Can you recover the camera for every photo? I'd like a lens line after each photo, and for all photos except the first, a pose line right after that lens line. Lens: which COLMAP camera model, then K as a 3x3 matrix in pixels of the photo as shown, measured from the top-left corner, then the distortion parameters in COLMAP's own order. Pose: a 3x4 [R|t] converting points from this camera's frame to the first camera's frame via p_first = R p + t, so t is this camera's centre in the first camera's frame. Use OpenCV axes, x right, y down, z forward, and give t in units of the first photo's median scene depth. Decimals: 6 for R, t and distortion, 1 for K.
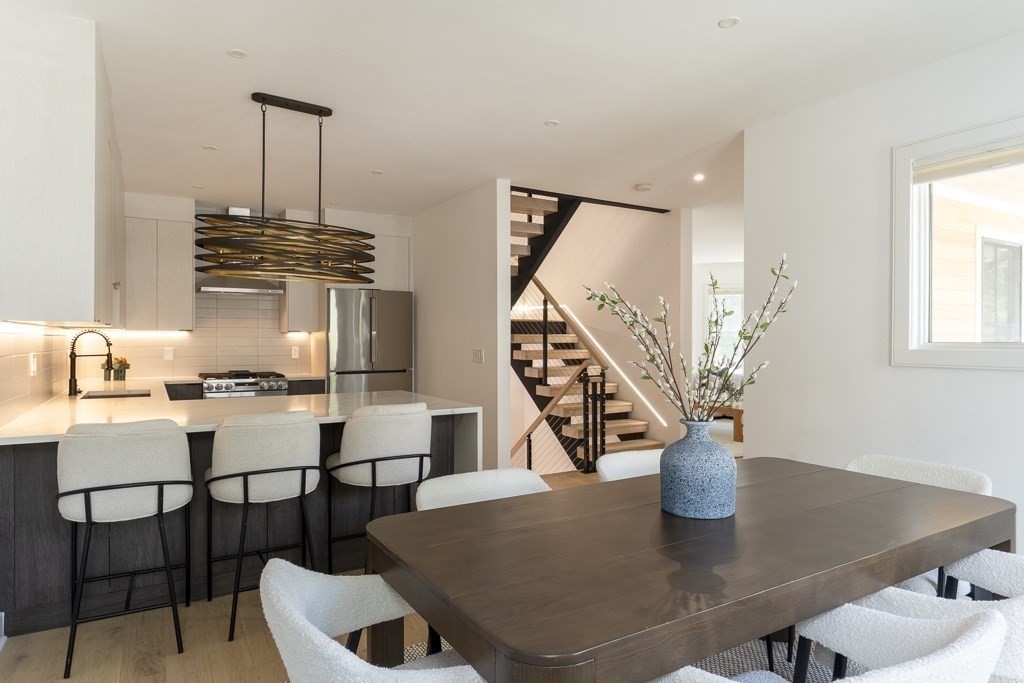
lens RADIAL K [[616.6, 0, 512.0], [0, 616.6, 341.5], [0, 0, 1]] dist [-0.059537, 0.074764]
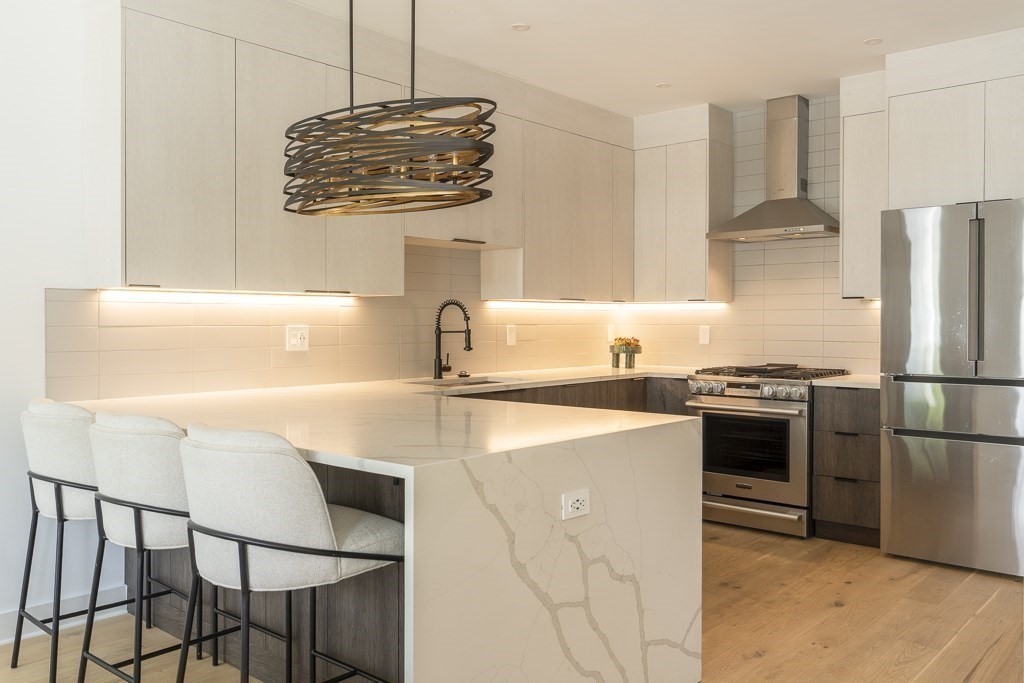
lens RADIAL K [[824.2, 0, 512.0], [0, 824.2, 341.5], [0, 0, 1]] dist [0.022663, 0.001242]
pose [[0.302303, 0.023318, -0.952927, 0.334775], [-0.003473, 0.999721, 0.023361, 0.008285], [0.953205, -0.003752, 0.302300, 0.630967]]
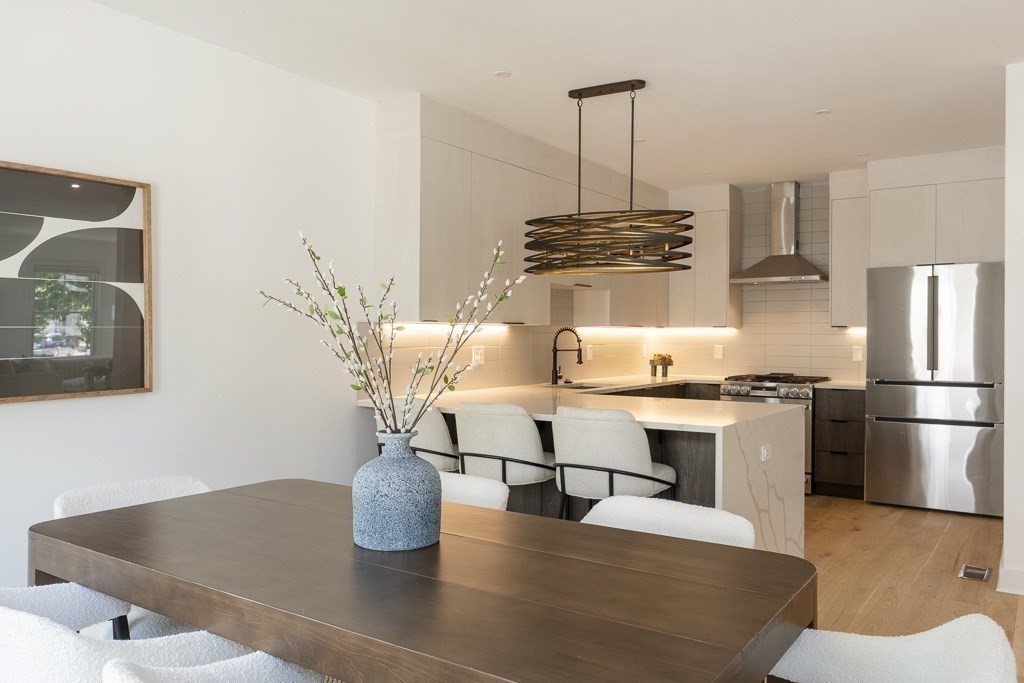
lens RADIAL K [[773.2, 0, 507.7], [0, 773.2, 351.9], [0, 0, 1]] dist [0.041283, 0.002066]
pose [[0.412849, 0.020613, -0.910566, 0.492047], [-0.006201, 0.999784, 0.019822, -0.001701], [0.910778, -0.002537, 0.412888, 0.258817]]
